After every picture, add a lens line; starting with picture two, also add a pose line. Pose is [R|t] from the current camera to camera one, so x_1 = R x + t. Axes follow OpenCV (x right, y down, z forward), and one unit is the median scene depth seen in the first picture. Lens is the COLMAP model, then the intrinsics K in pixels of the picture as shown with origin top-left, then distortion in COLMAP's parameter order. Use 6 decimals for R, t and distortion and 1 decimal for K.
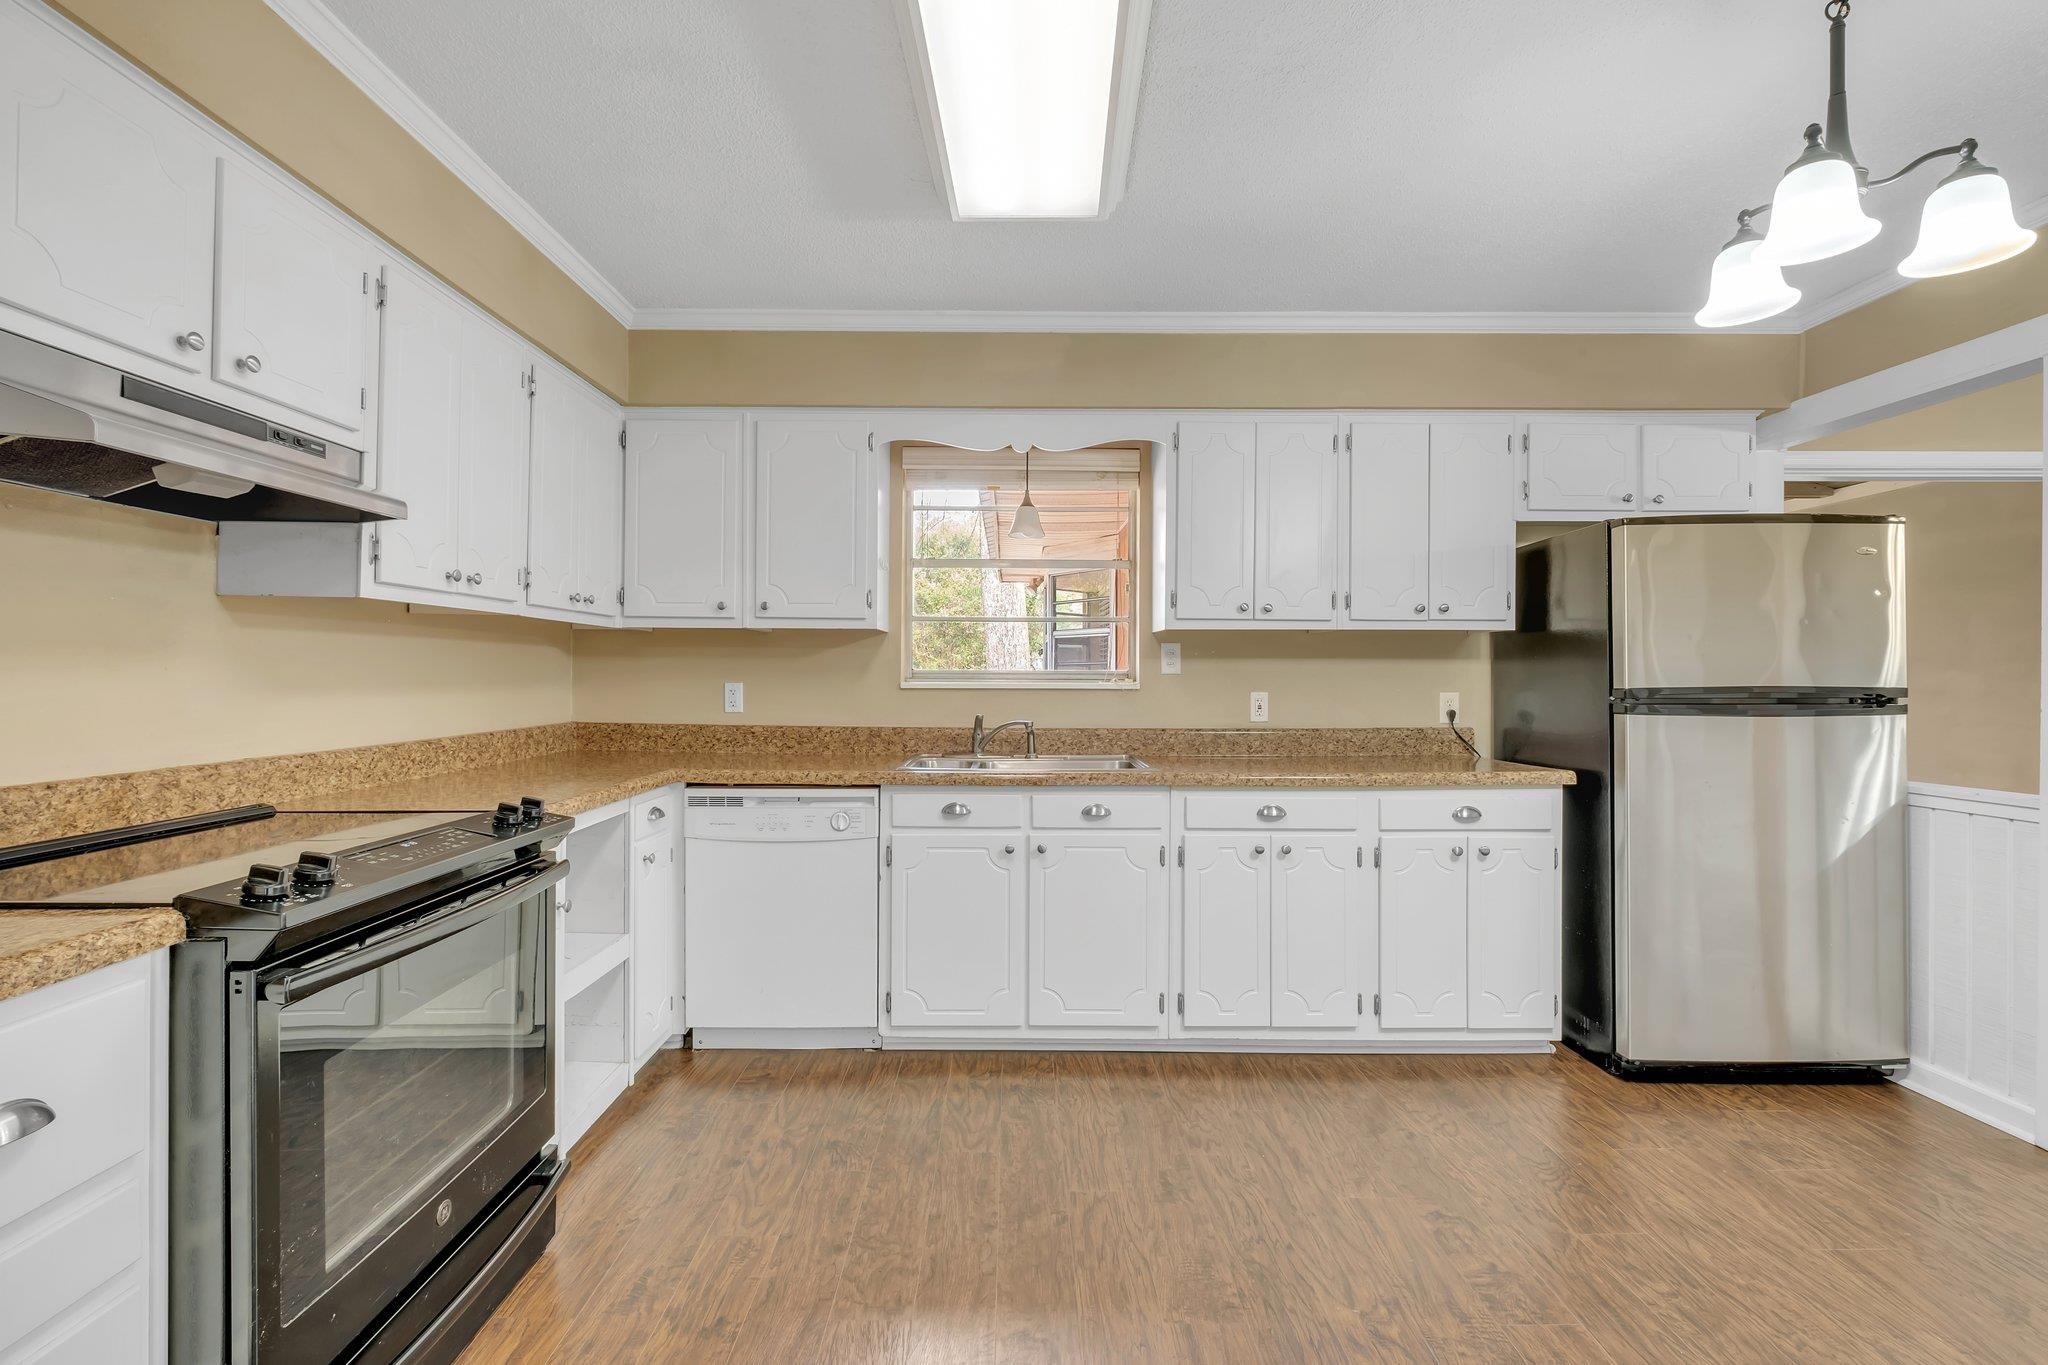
lens RADIAL K [[888.6, 0, 1018.7], [0, 888.6, 674.7], [0, 0, 1]] dist [-0.002772, 0.000068]
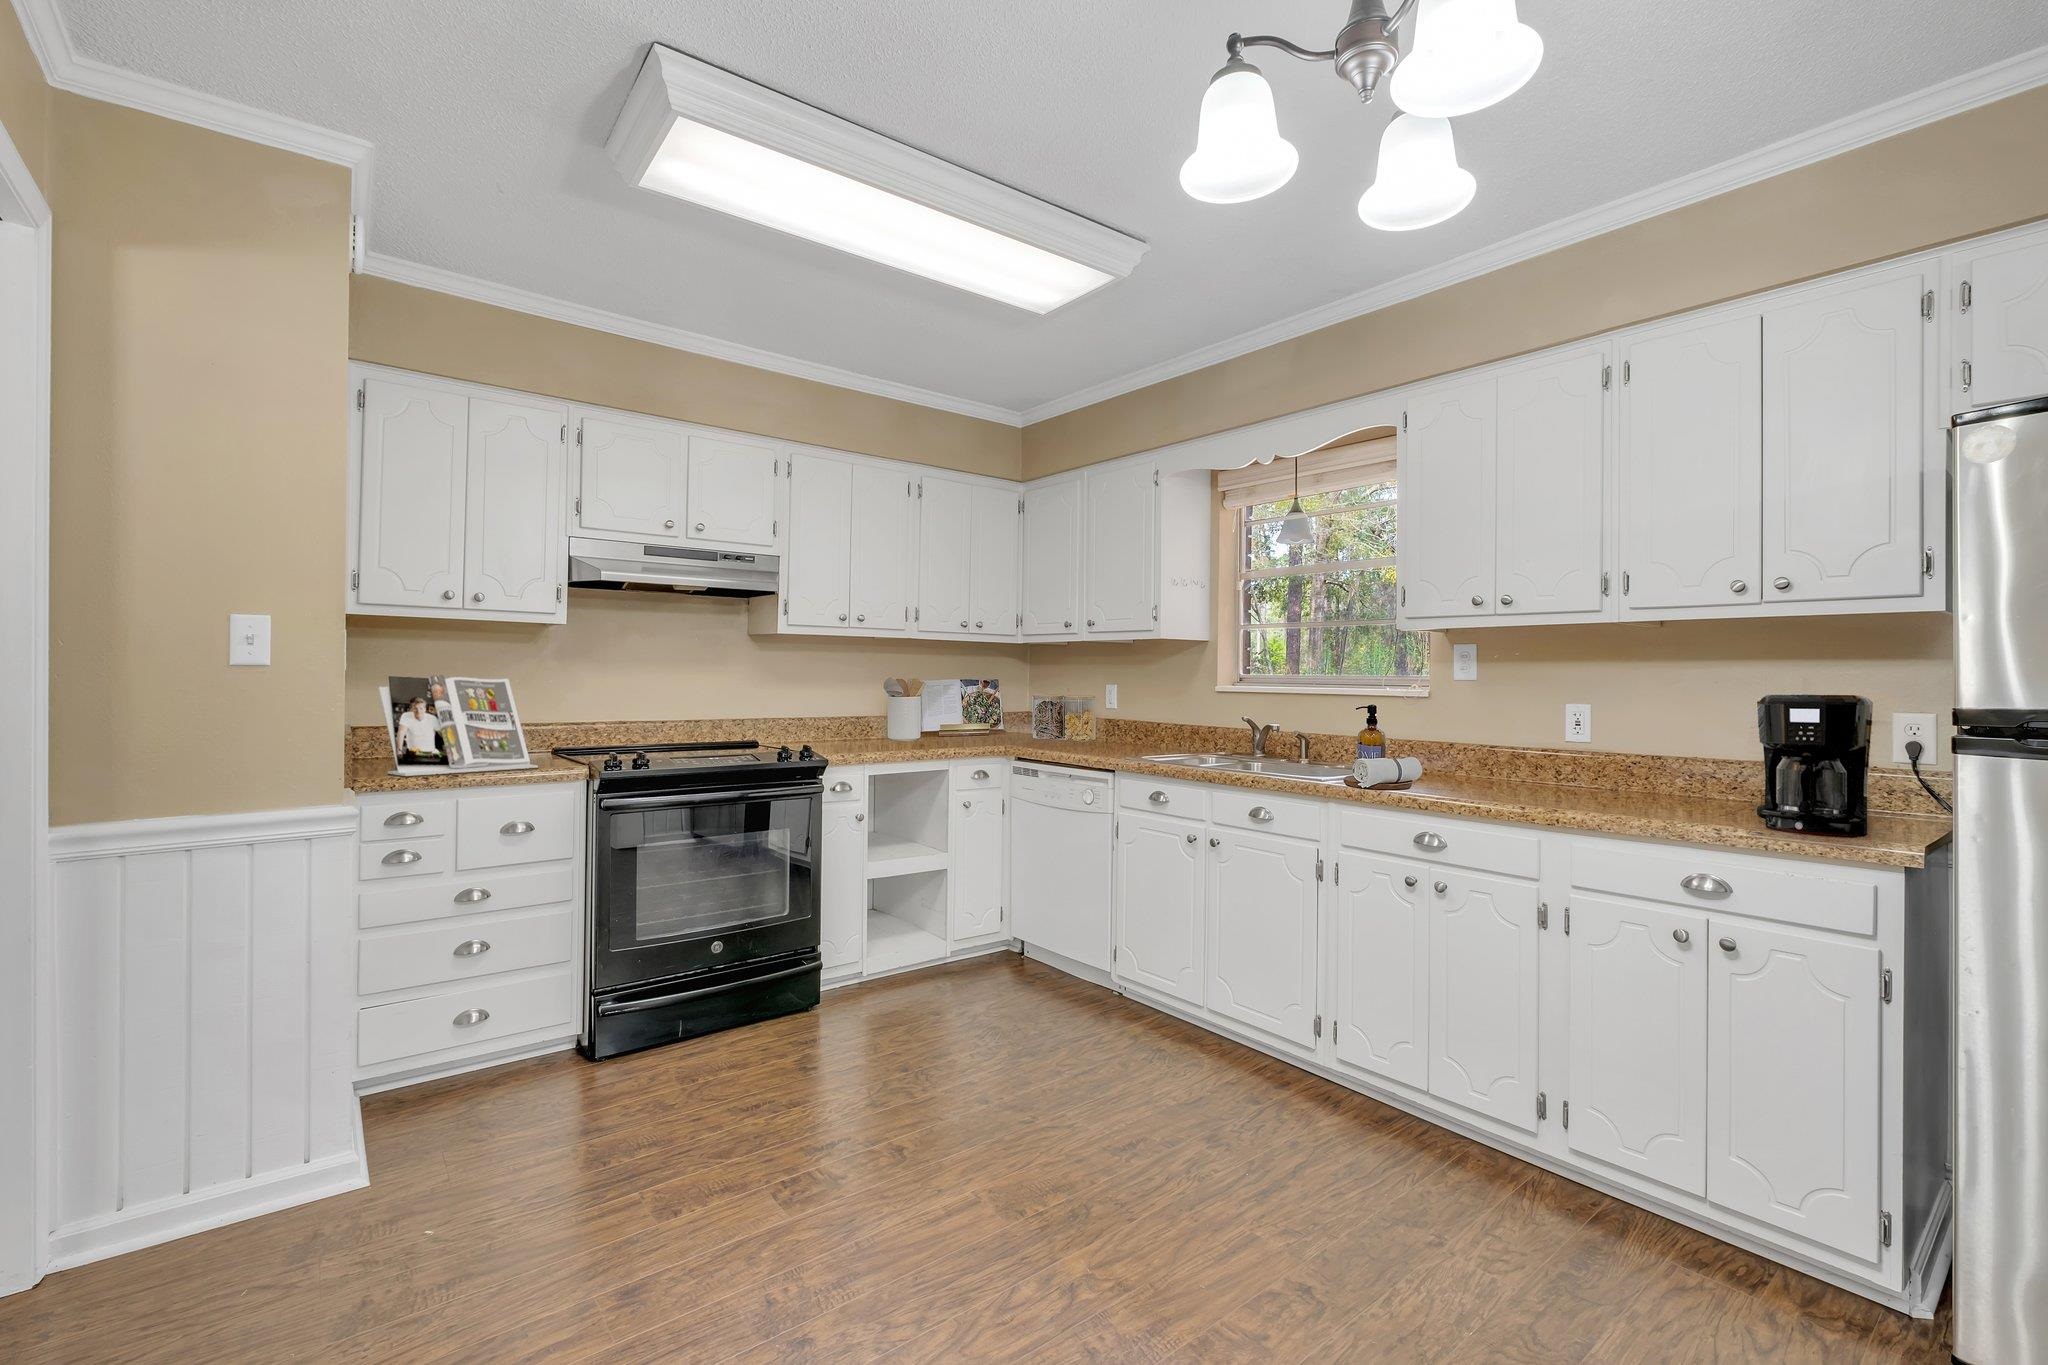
lens RADIAL K [[891.3, 0, 1025.5], [0, 891.3, 670.7], [0, 0, 1]] dist [-0.009276, -0.000103]
pose [[0.621890, -0.000883, -0.783104, 0.715512], [-0.009127, 0.999923, -0.008375, 0.001607], [0.783051, 0.012356, 0.621834, 0.161485]]
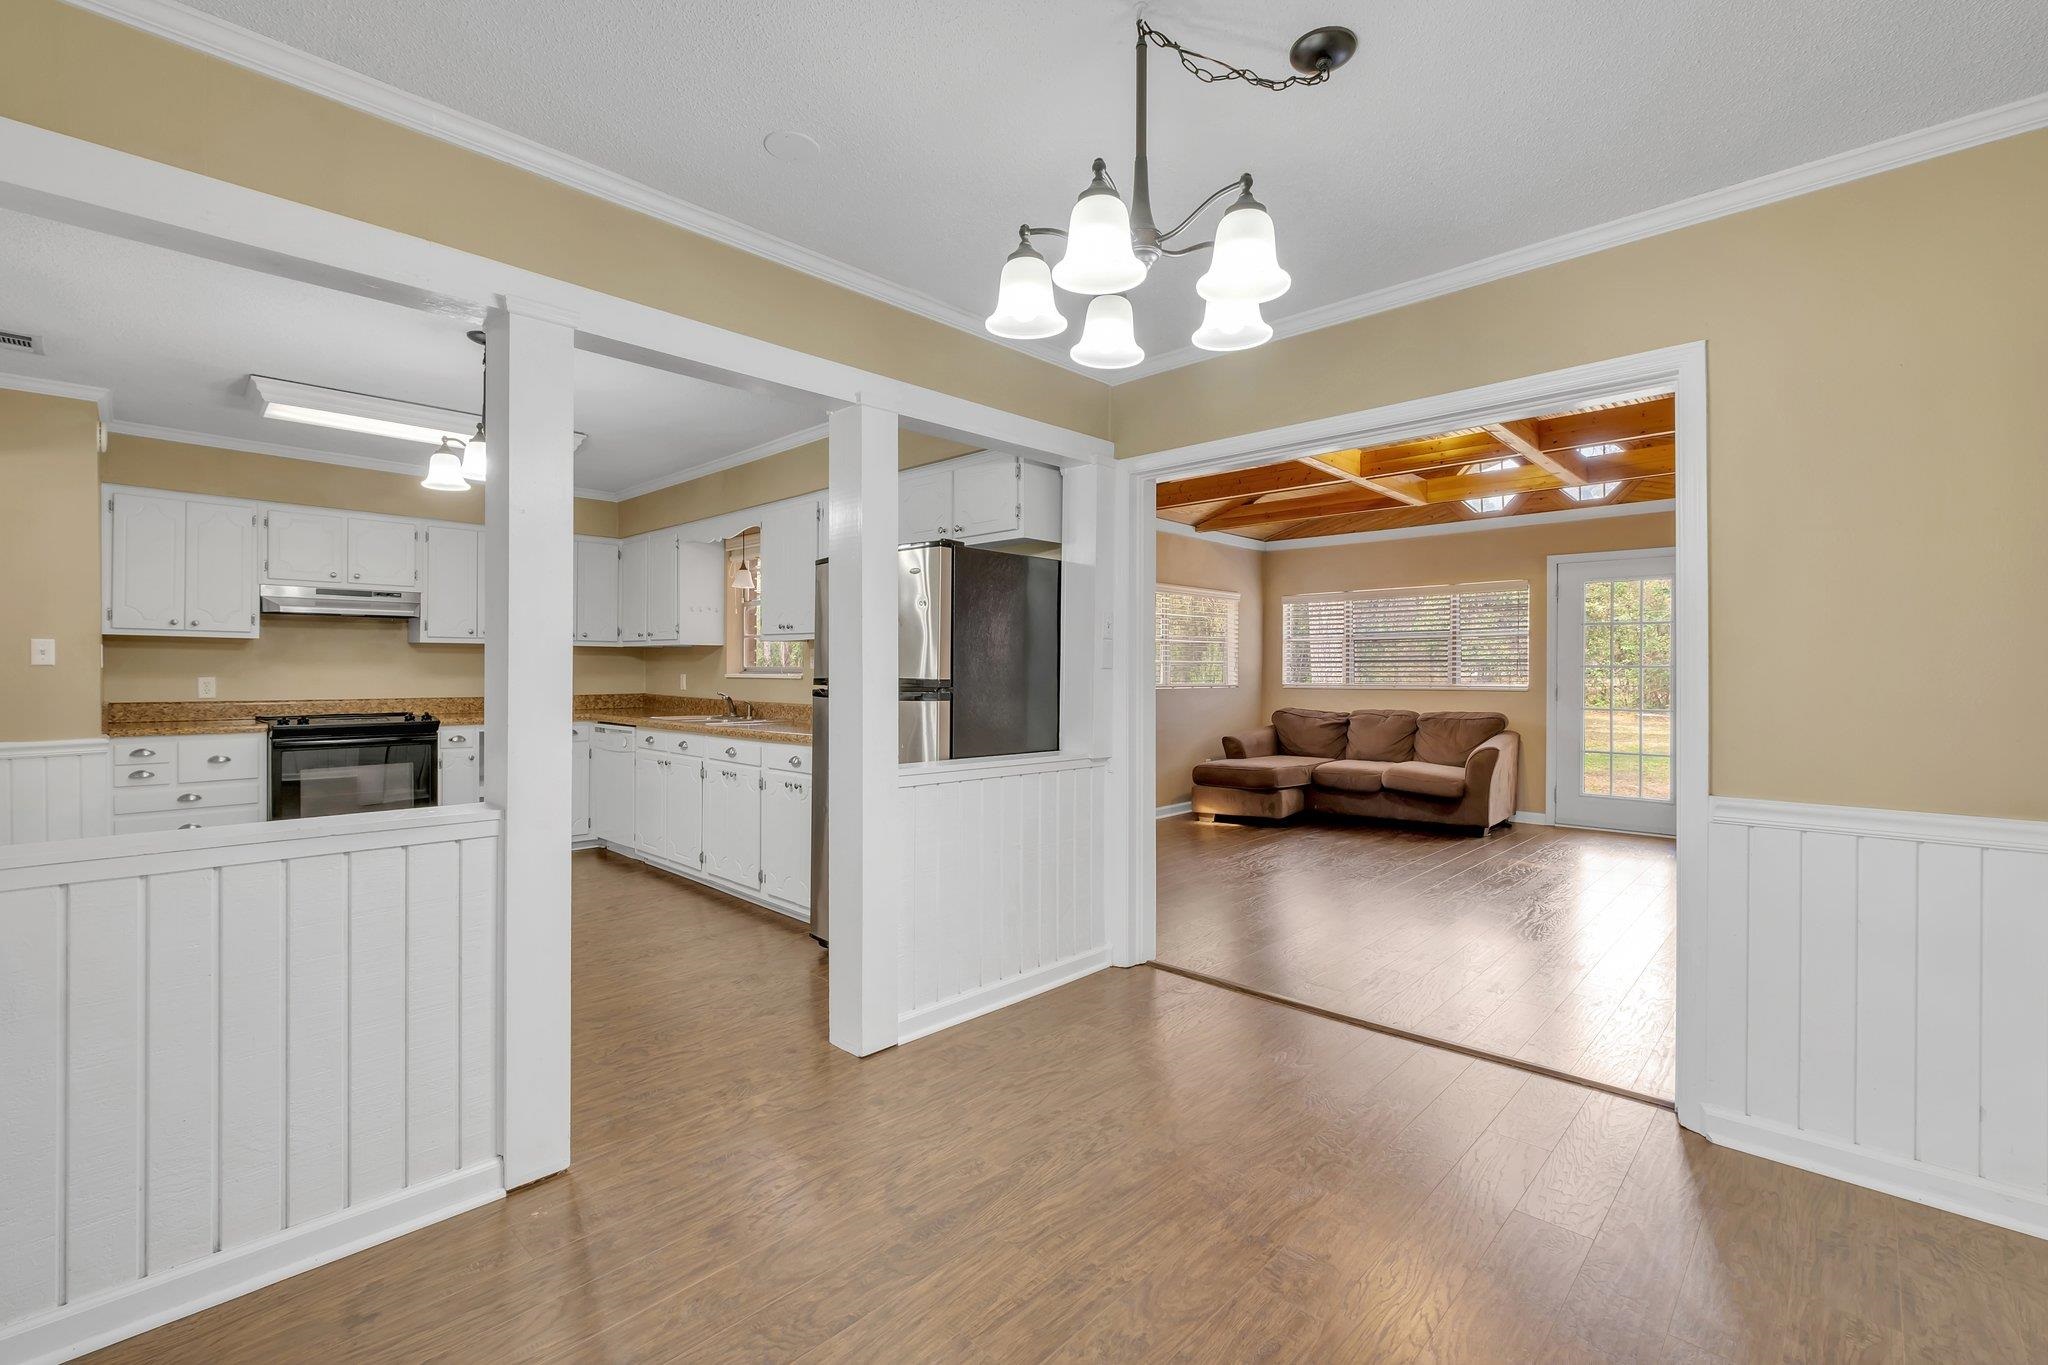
lens RADIAL K [[892.2, 0, 1014.8], [0, 892.2, 677.3], [0, 0, 1]] dist [-0.001433, 0.000098]
pose [[0.714439, 0.004199, -0.699685, 1.831659], [-0.001155, 0.999988, 0.004821, 0.007638], [0.699697, -0.002636, 0.714435, 0.182797]]
